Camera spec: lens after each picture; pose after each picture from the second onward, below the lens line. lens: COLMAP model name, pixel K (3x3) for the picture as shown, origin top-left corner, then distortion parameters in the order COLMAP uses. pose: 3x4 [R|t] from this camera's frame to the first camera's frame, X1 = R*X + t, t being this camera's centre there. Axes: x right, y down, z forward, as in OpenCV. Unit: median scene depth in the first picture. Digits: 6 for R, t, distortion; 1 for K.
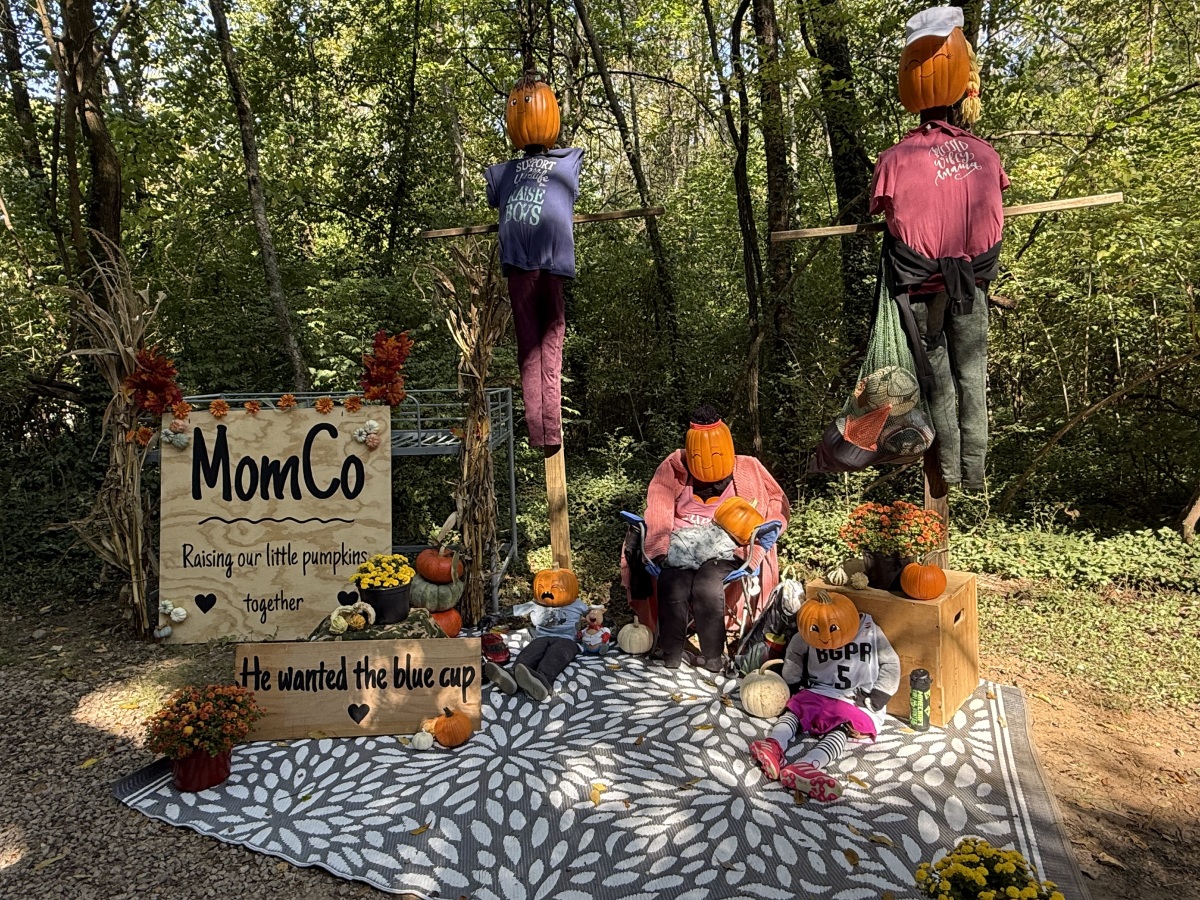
lens RADIAL K [[751.4, 0, 600.0], [0, 751.4, 450.0], [0, 0, 1]] dist [-0.003707, 0.000847]
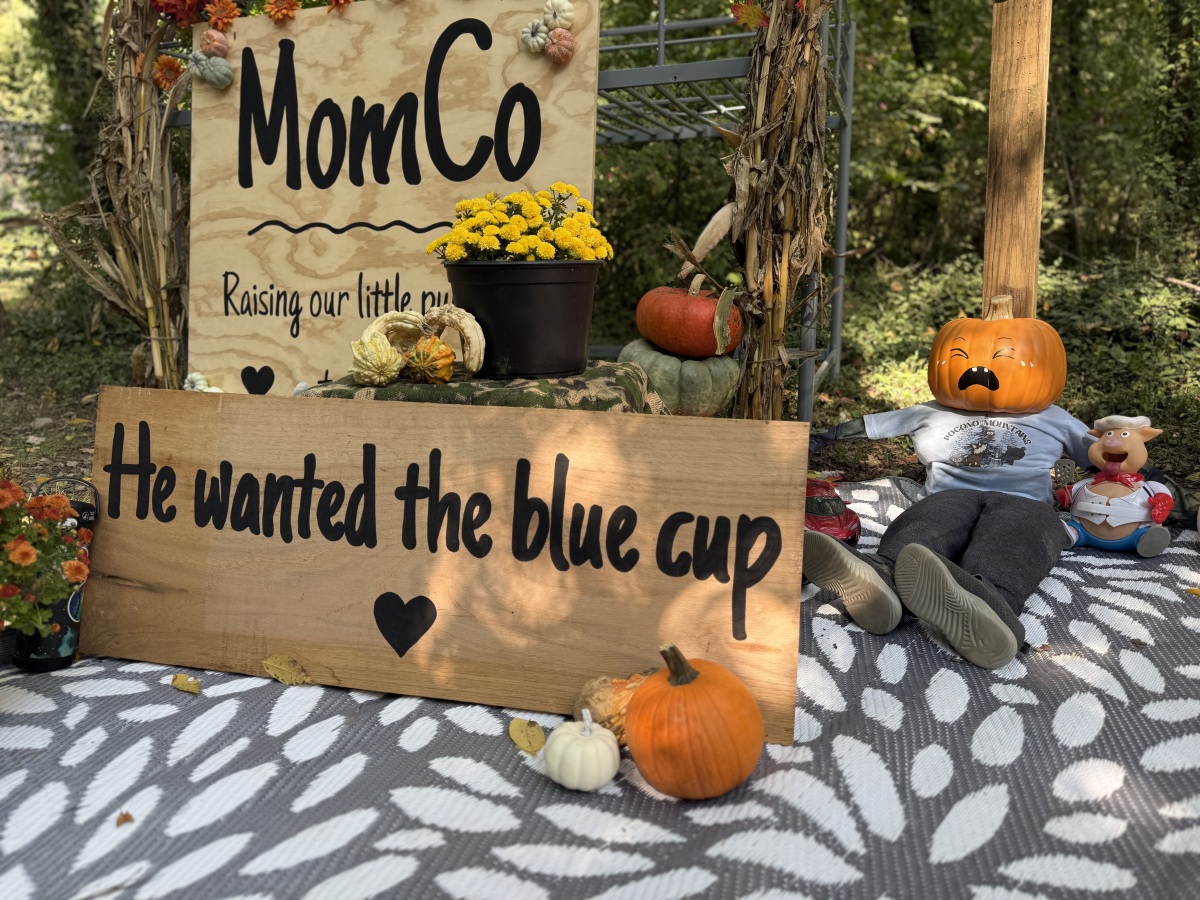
lens RADIAL K [[837.6, 0, 600.0], [0, 837.6, 450.0], [0, 0, 1]] dist [0.136761, -0.248084]
pose [[0.944085, 0.076123, -0.320794, -0.130029], [-0.037944, 0.991602, 0.123636, 0.223350], [0.327512, -0.104551, 0.939045, 0.676154]]
